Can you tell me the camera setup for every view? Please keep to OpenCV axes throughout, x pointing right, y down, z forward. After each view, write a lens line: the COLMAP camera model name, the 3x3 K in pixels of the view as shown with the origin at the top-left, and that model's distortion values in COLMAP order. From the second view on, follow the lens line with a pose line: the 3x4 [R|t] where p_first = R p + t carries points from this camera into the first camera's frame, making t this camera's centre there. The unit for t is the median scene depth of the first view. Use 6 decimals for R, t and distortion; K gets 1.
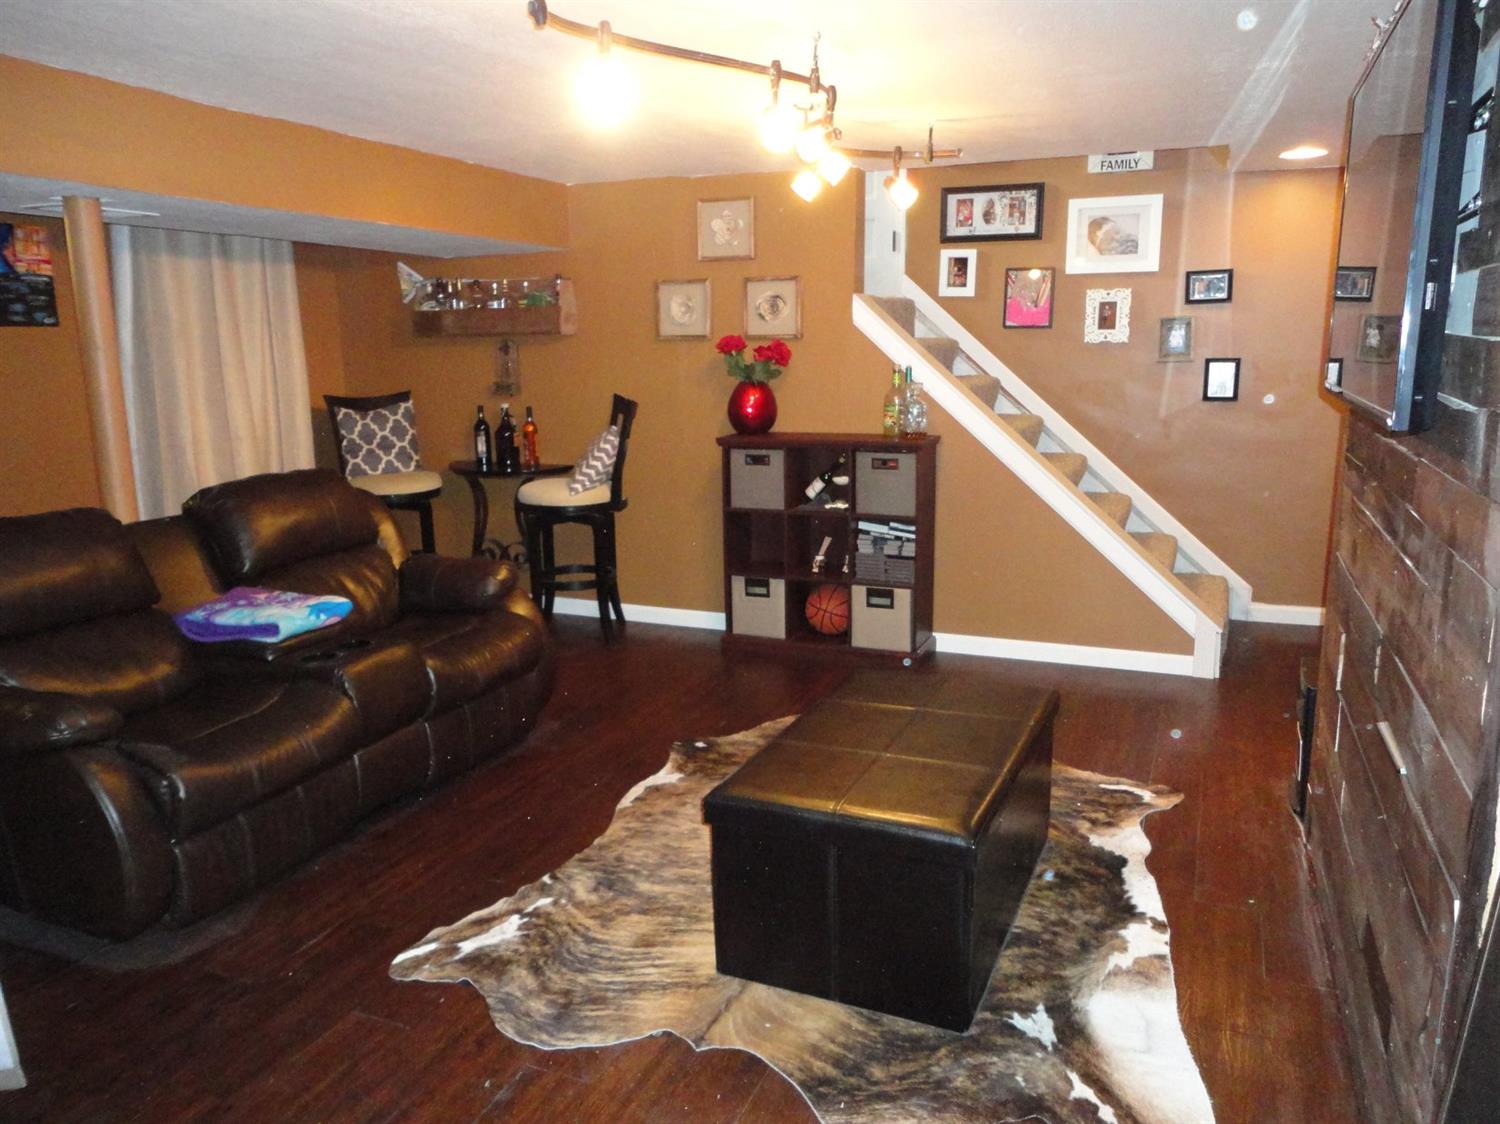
lens RADIAL K [[1086.8, 0, 751.5], [0, 1086.8, 569.4], [0, 0, 1]] dist [-0.006065, 0.002348]
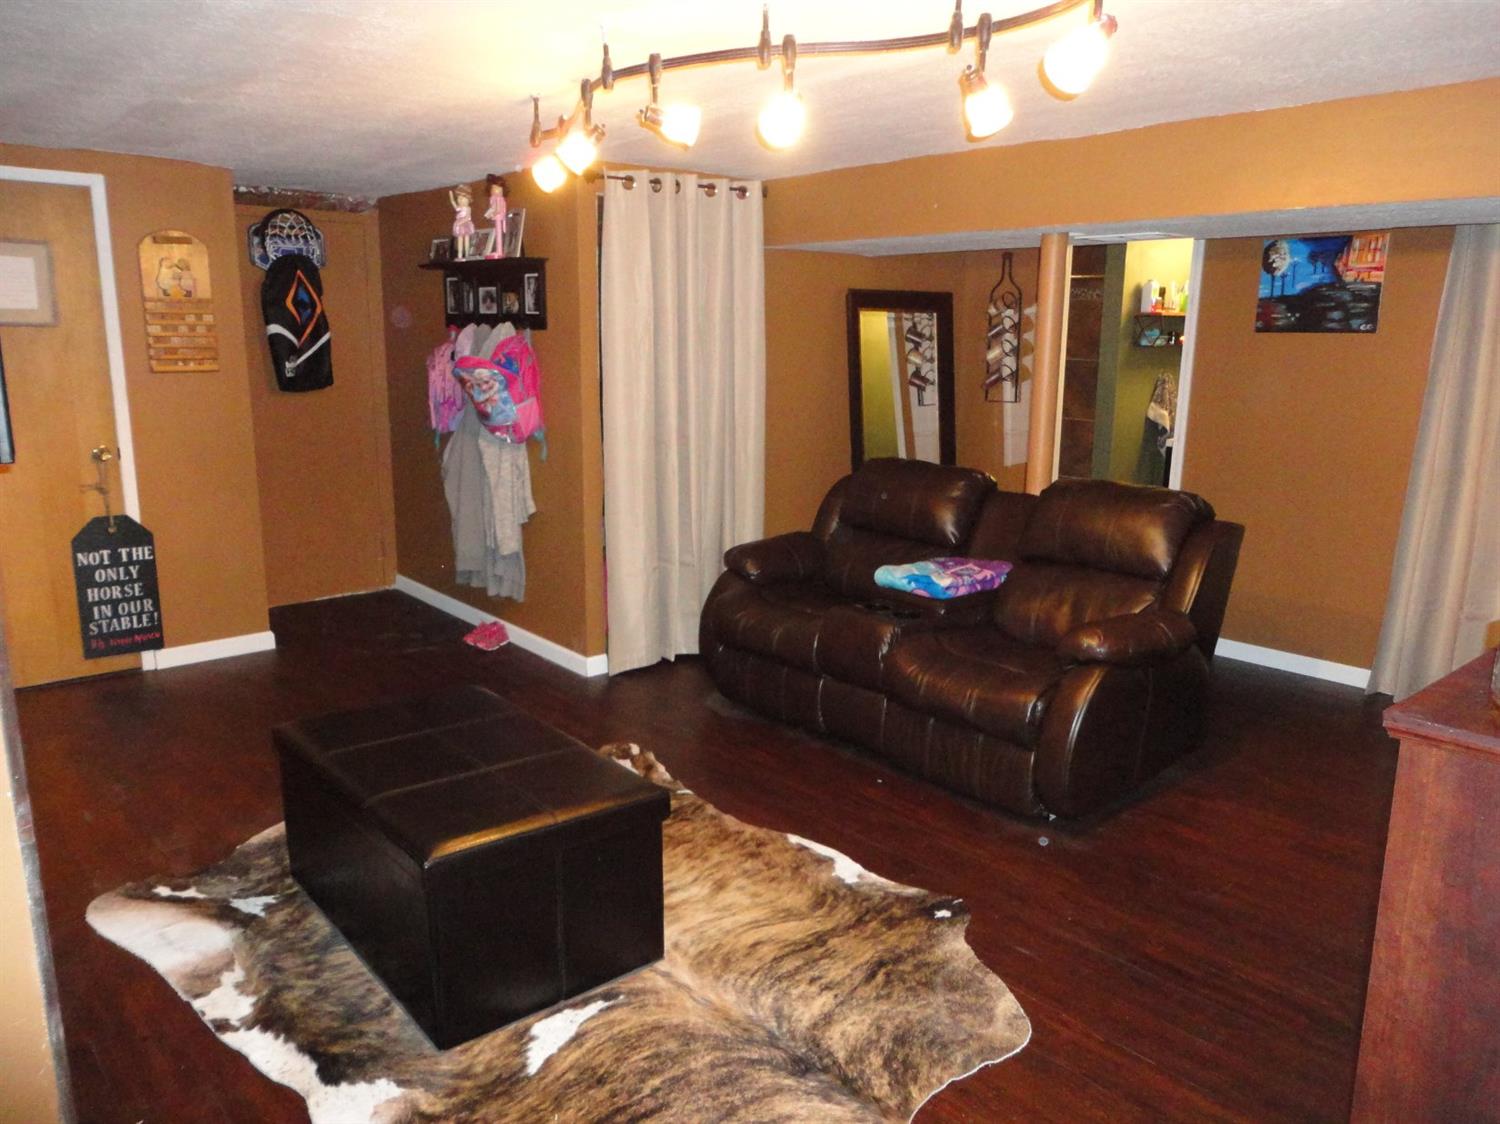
lens RADIAL K [[1086.8, 0, 741.6], [0, 1086.8, 550.9], [0, 0, 1]] dist [-0.006065, 0.002348]
pose [[-0.441095, 0.186750, -0.877815, 0.661345], [-0.186929, 0.937540, 0.293387, -0.279837], [0.877777, 0.293501, -0.378636, 1.176901]]
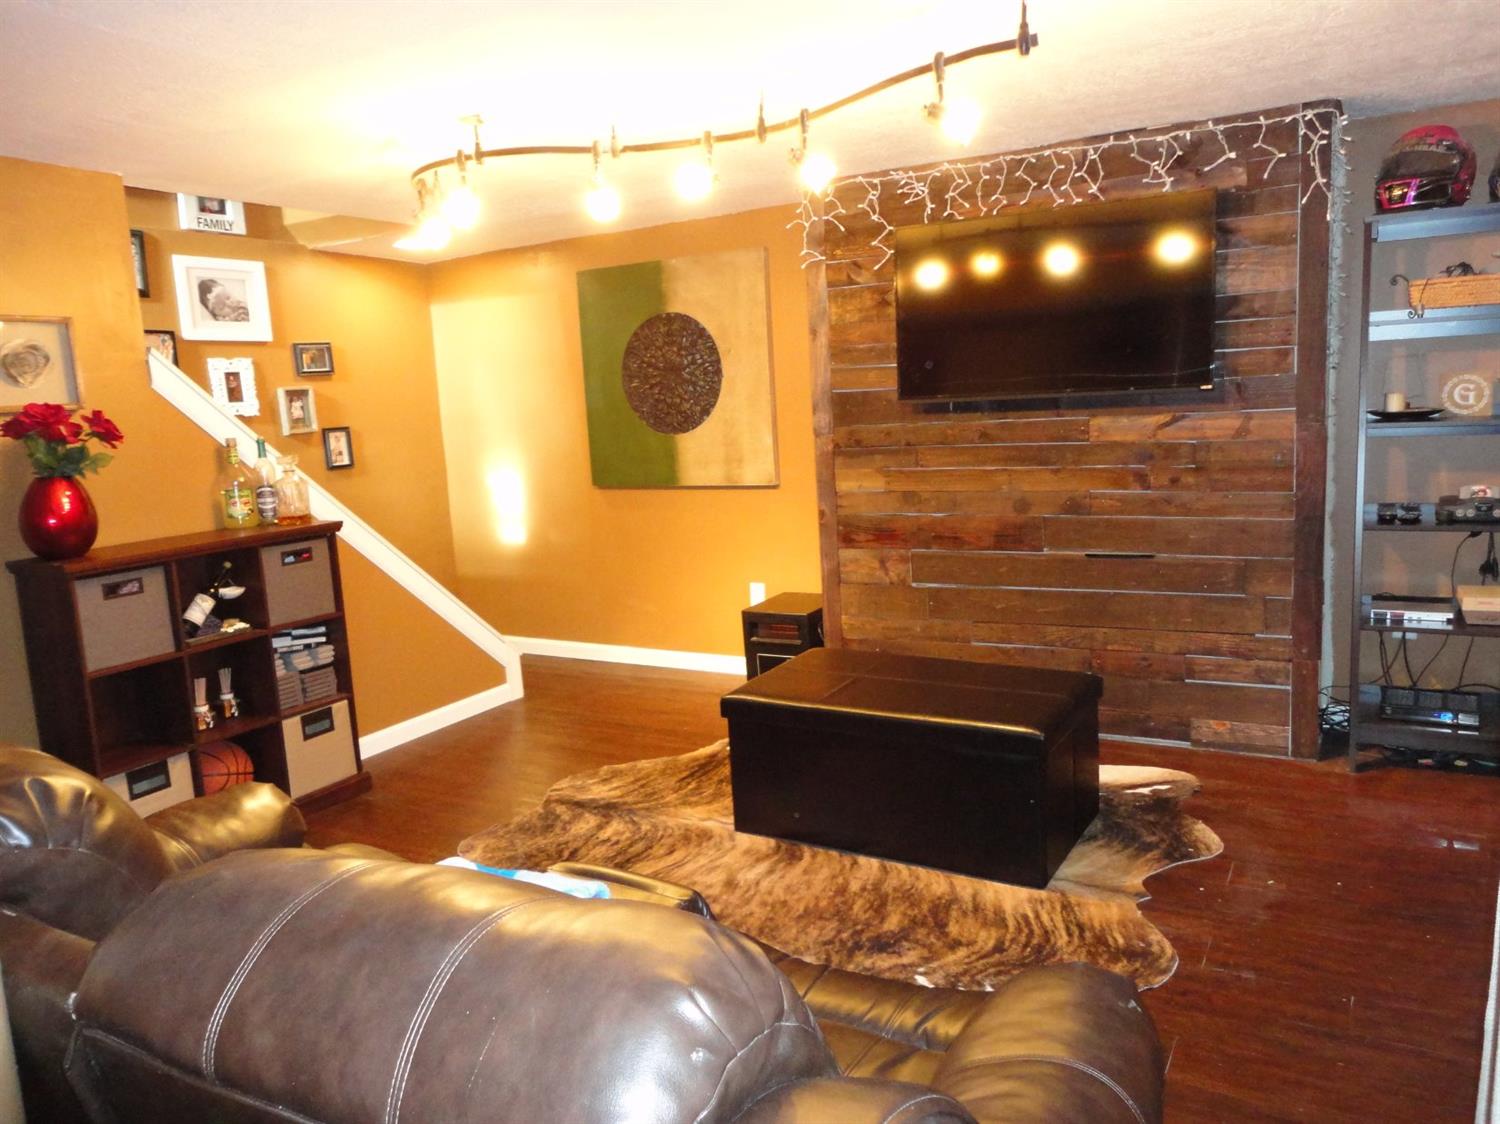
lens RADIAL K [[1086.8, 0, 760.2], [0, 1086.8, 564.8], [0, 0, 1]] dist [-0.006065, 0.002348]
pose [[0.113845, -0.148186, 0.982385, -0.803277], [0.257804, 0.959349, 0.114835, -0.121952], [-0.959467, 0.240190, 0.147420, 0.716468]]
